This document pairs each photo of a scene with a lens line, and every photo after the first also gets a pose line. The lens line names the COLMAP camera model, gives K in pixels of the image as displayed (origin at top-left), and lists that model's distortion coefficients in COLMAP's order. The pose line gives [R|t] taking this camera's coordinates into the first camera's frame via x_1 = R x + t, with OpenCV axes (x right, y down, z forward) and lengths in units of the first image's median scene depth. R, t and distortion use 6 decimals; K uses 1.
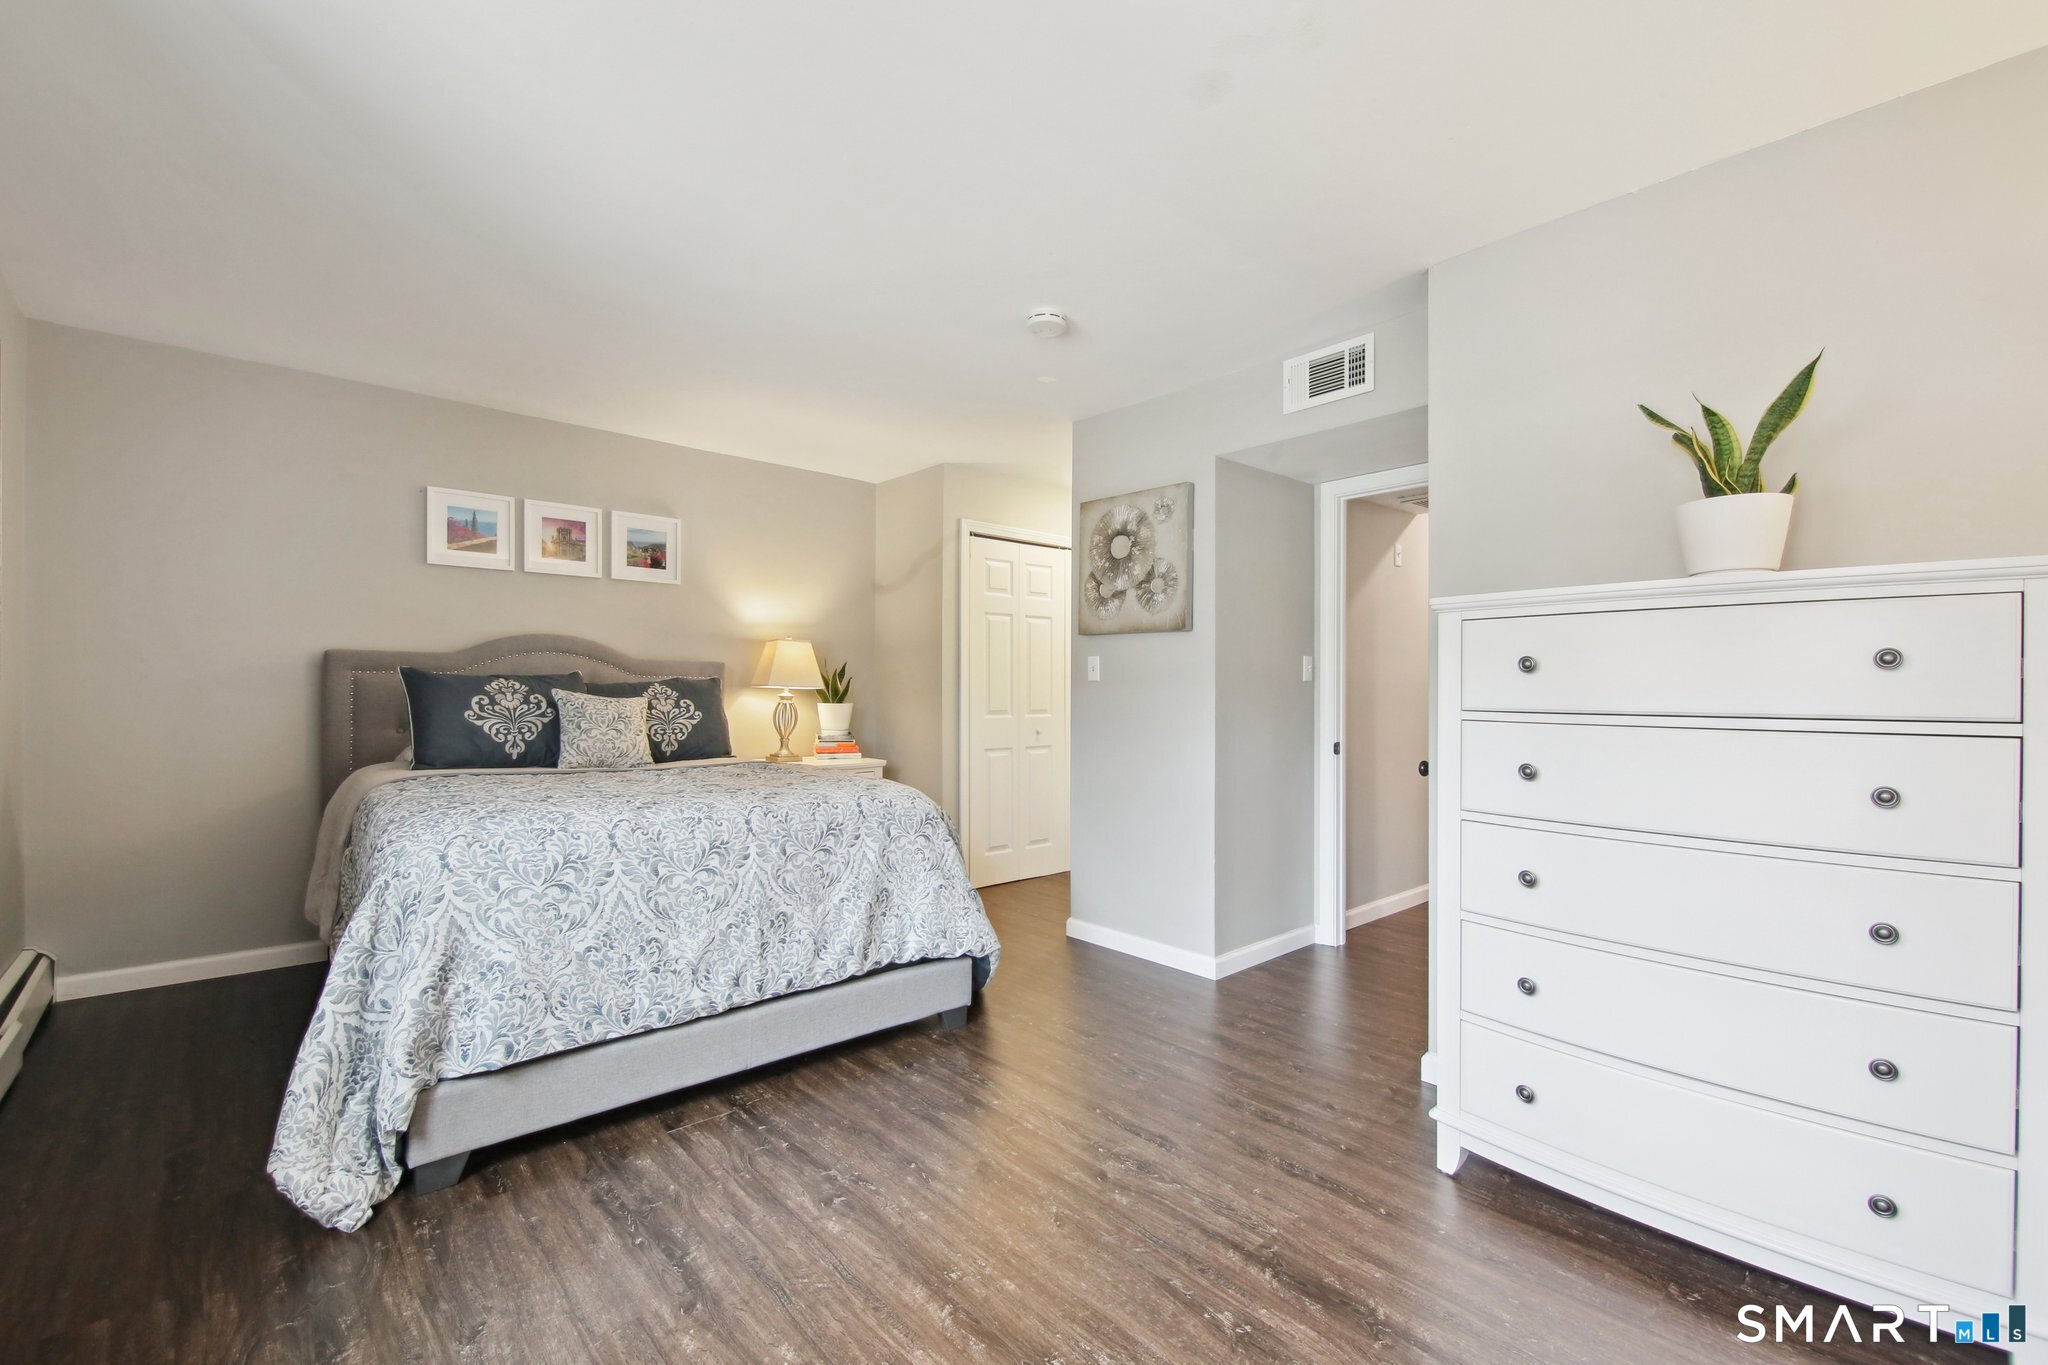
lens RADIAL K [[892.9, 0, 1021.1], [0, 892.9, 685.4], [0, 0, 1]] dist [0.001531, -0.003698]
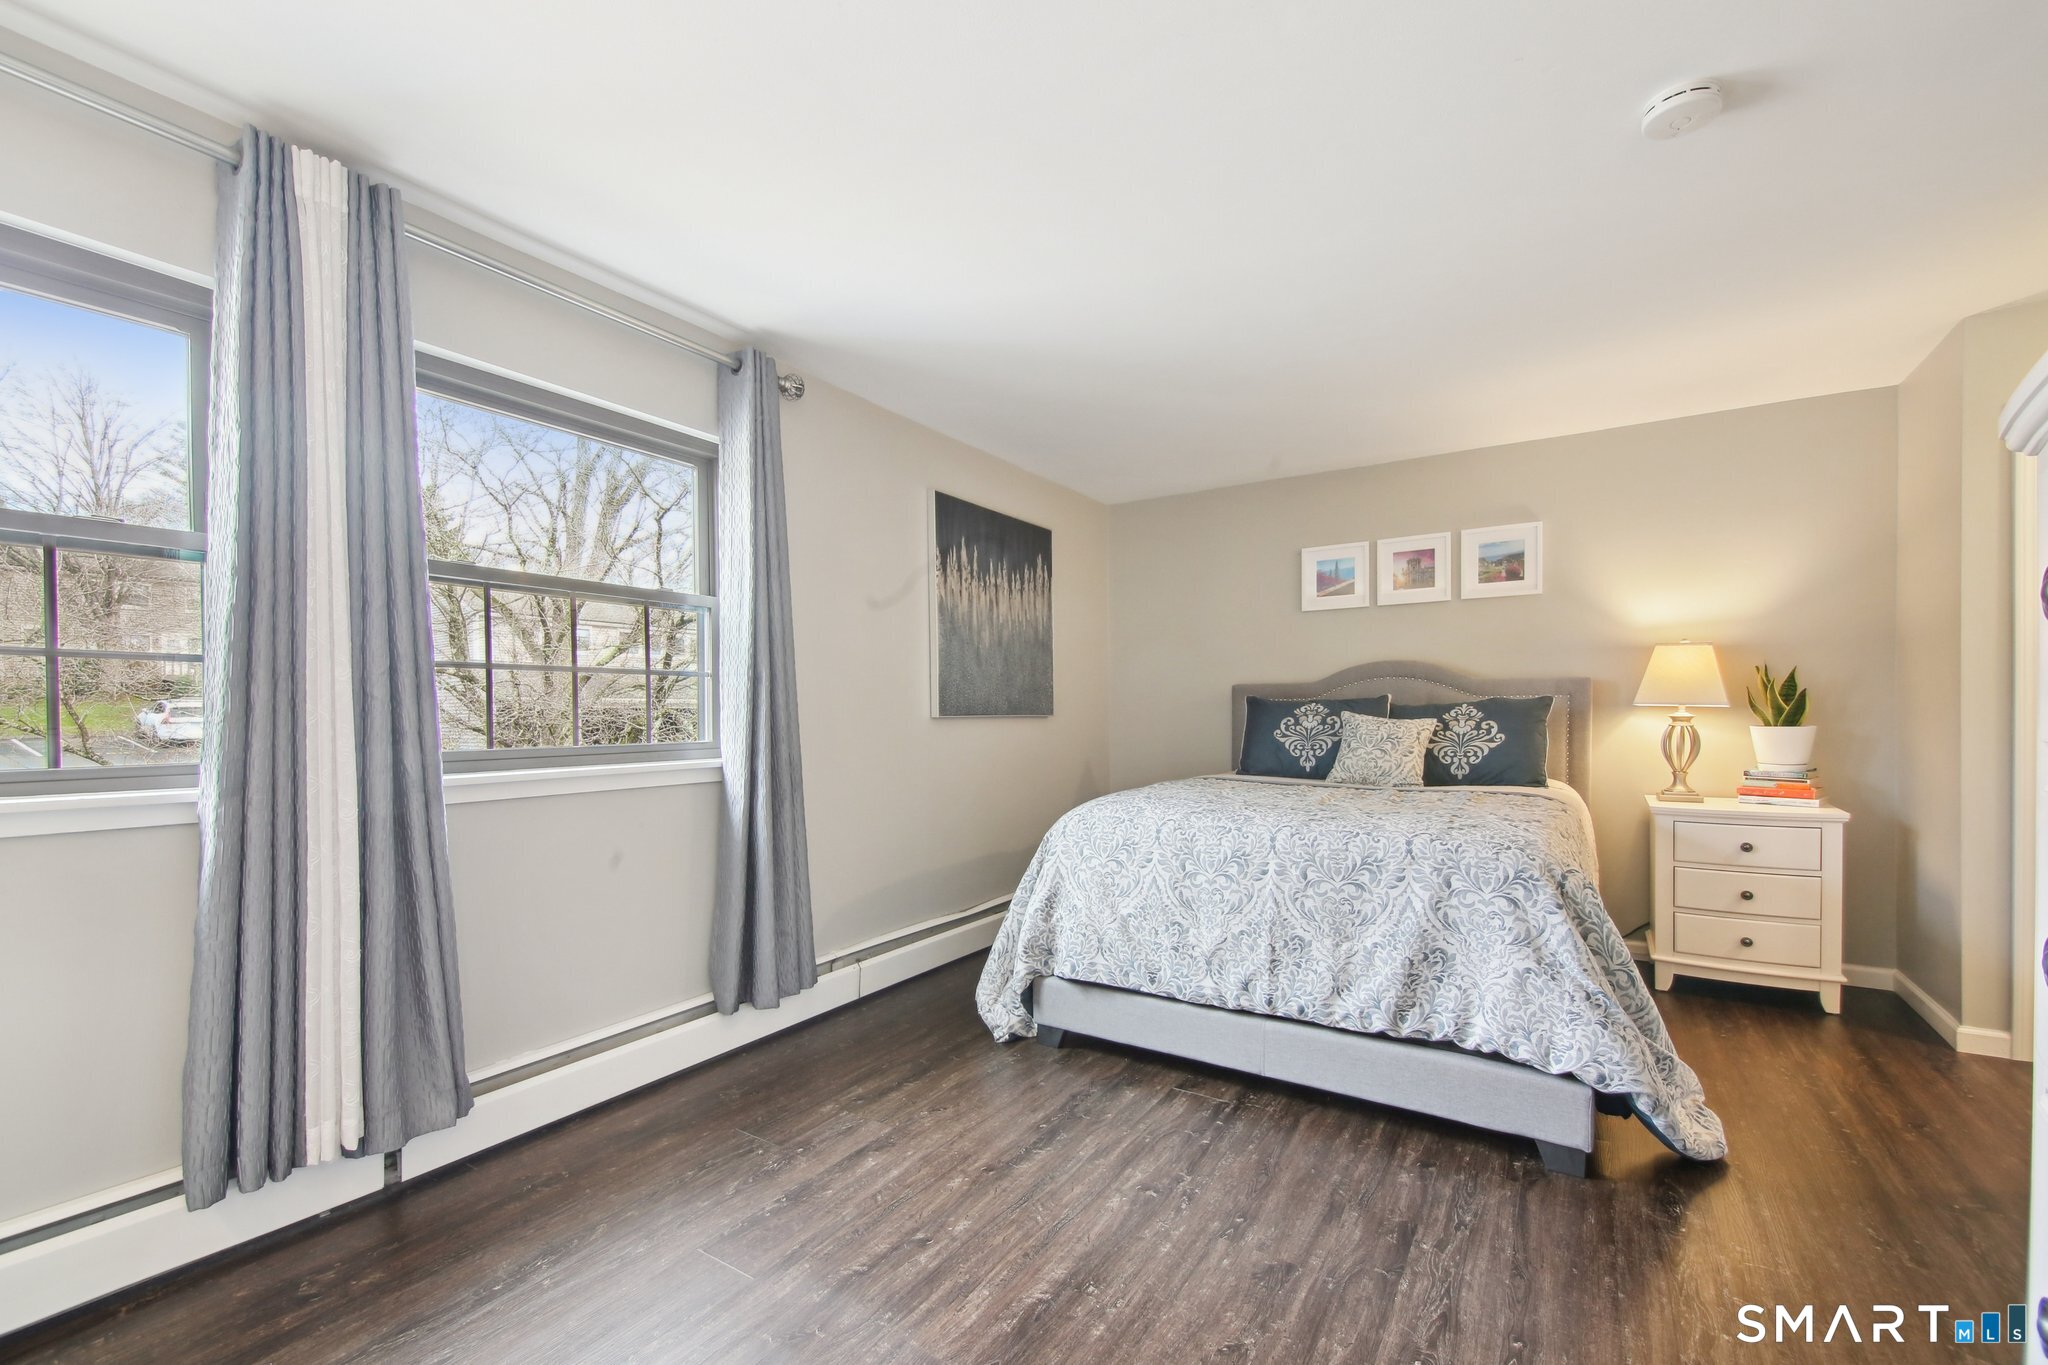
lens RADIAL K [[844.4, 0, 995.3], [0, 844.4, 720.1], [0, 0, 1]] dist [0.003541, 0.000038]
pose [[0.240865, -0.001515, -0.970557, 0.515899], [0.014822, 0.999888, 0.002117, 0.007814], [0.970445, -0.014895, 0.240860, 0.418909]]
